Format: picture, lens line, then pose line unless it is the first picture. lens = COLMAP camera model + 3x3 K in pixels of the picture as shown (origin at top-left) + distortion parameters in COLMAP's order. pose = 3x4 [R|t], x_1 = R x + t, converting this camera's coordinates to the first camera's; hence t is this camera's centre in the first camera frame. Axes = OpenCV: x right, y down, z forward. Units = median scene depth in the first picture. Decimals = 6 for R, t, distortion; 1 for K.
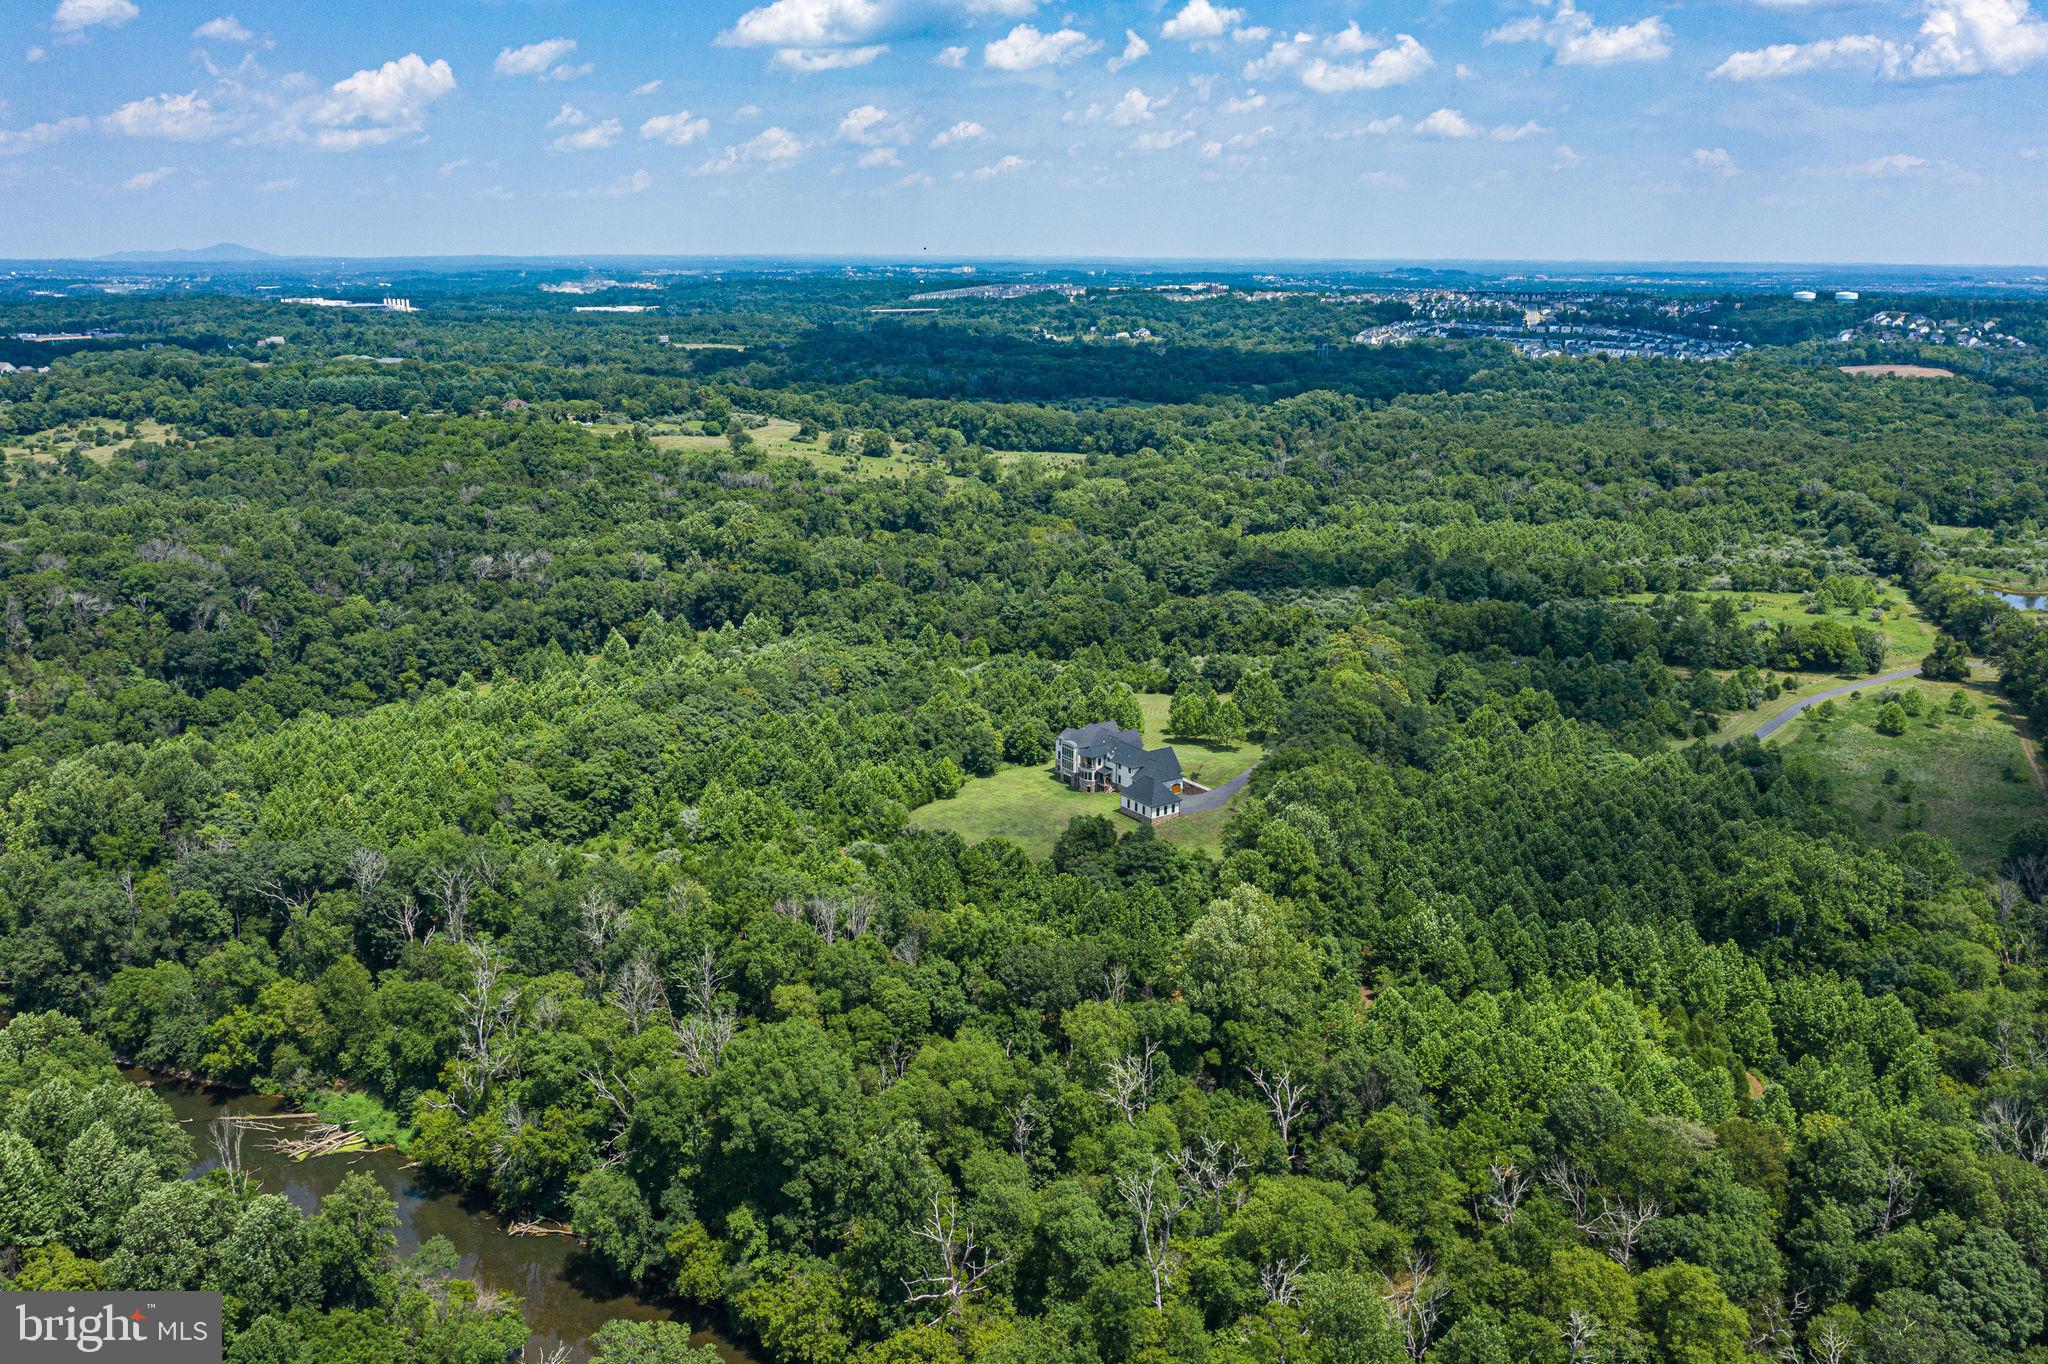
lens RADIAL K [[1616.1, 0, 1023.3], [0, 1616.1, 682.6], [0, 0, 1]] dist [-0.020960, 0.013898]
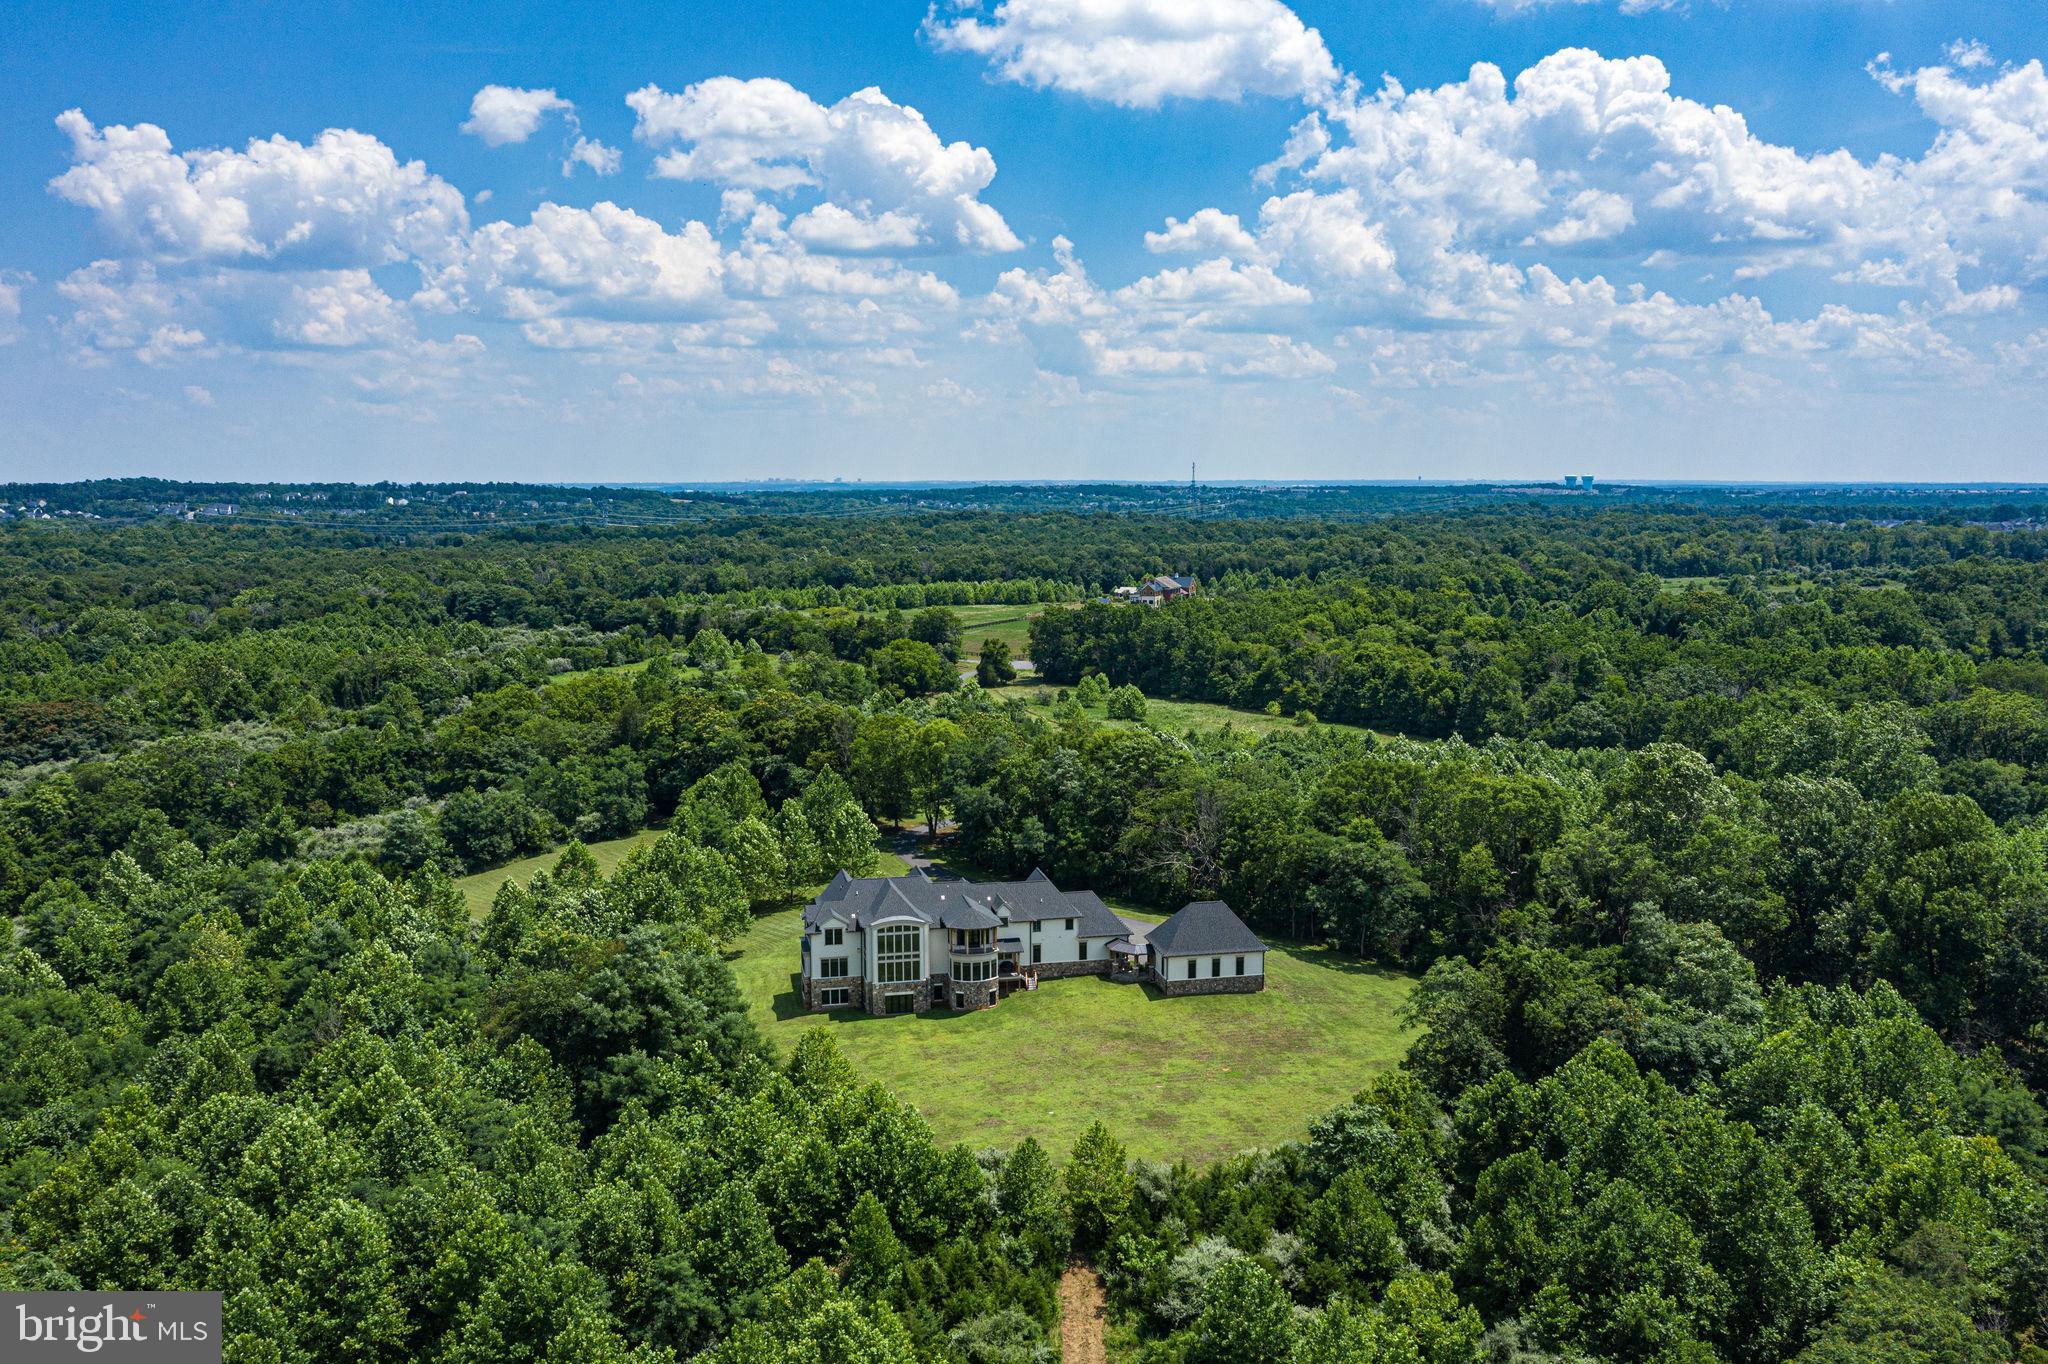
lens RADIAL K [[1616.1, 0, 1026.0], [0, 1616.1, 689.7], [0, 0, 1]] dist [-0.020960, 0.013898]
pose [[0.394404, -0.119507, 0.911133, -0.356999], [0.232420, 0.972243, 0.026914, -0.028395], [-0.889059, 0.201151, 0.411233, 0.776620]]
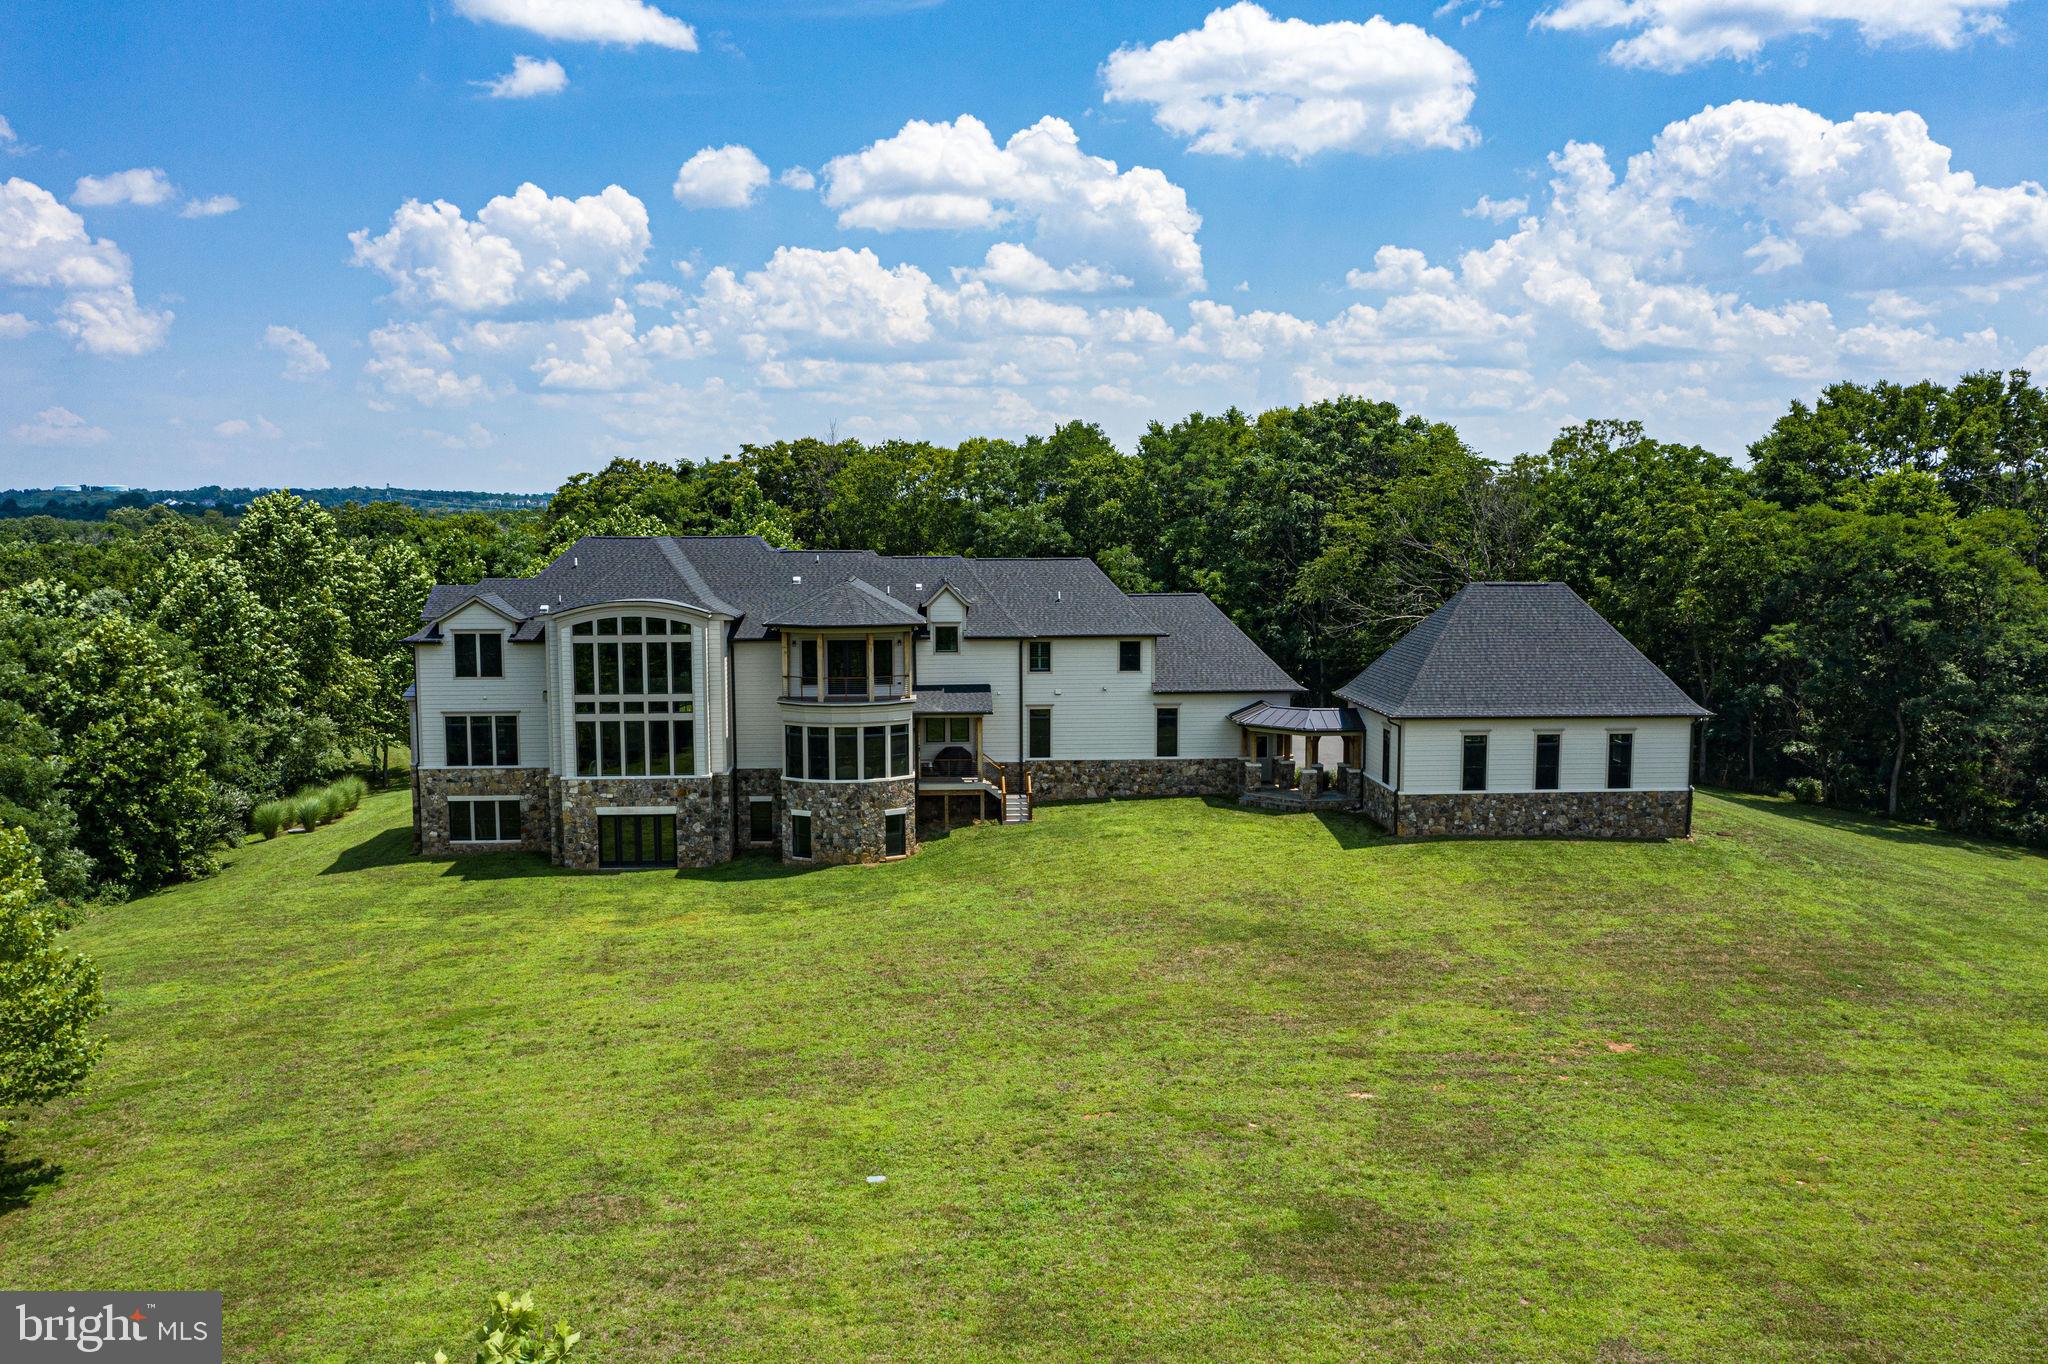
lens RADIAL K [[1616.1, 0, 1018.8], [0, 1616.1, 664.5], [0, 0, 1]] dist [-0.020960, 0.013898]
pose [[0.519704, -0.080817, 0.850515, -0.088665], [0.216090, 0.975580, -0.039341, 0.057832], [-0.826567, 0.204234, 0.524477, 0.890122]]
